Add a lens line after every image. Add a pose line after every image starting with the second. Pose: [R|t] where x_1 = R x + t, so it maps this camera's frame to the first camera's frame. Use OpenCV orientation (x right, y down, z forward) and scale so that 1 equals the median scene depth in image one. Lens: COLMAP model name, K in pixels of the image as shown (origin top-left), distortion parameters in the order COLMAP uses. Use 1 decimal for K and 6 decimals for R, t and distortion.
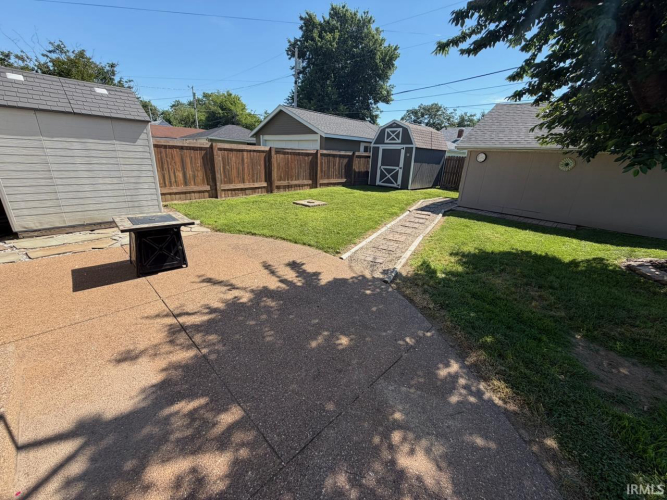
lens RADIAL K [[266.5, 0, 331.6], [0, 266.5, 249.7], [0, 0, 1]] dist [0.001207, 0.000138]
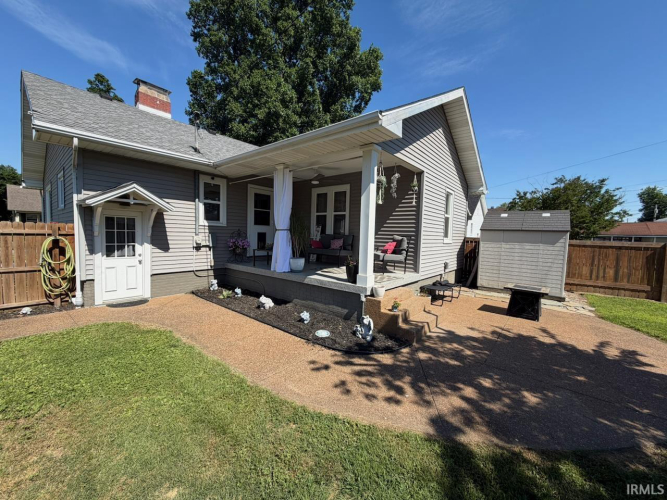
lens RADIAL K [[266.5, 0, 331.6], [0, 266.5, 249.7], [0, 0, 1]] dist [0.001207, 0.000138]
pose [[0.099588, 0.017168, -0.994881, 0.387793], [-0.356960, 0.933914, -0.019616, 0.059644], [0.928796, 0.357086, 0.099135, -0.180607]]
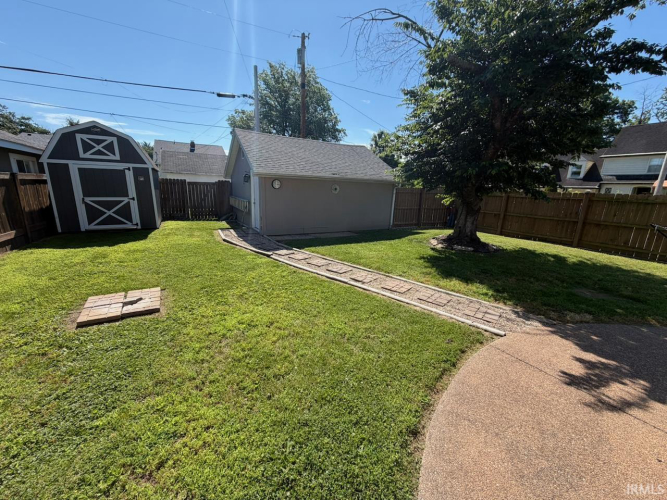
lens RADIAL K [[266.5, 0, 331.6], [0, 266.5, 249.7], [0, 0, 1]] dist [0.001207, 0.000138]
pose [[0.272810, -0.254557, 0.927780, -0.392727], [0.303475, 0.937895, 0.168097, -0.248625], [-0.912950, 0.235699, 0.333119, 0.607281]]
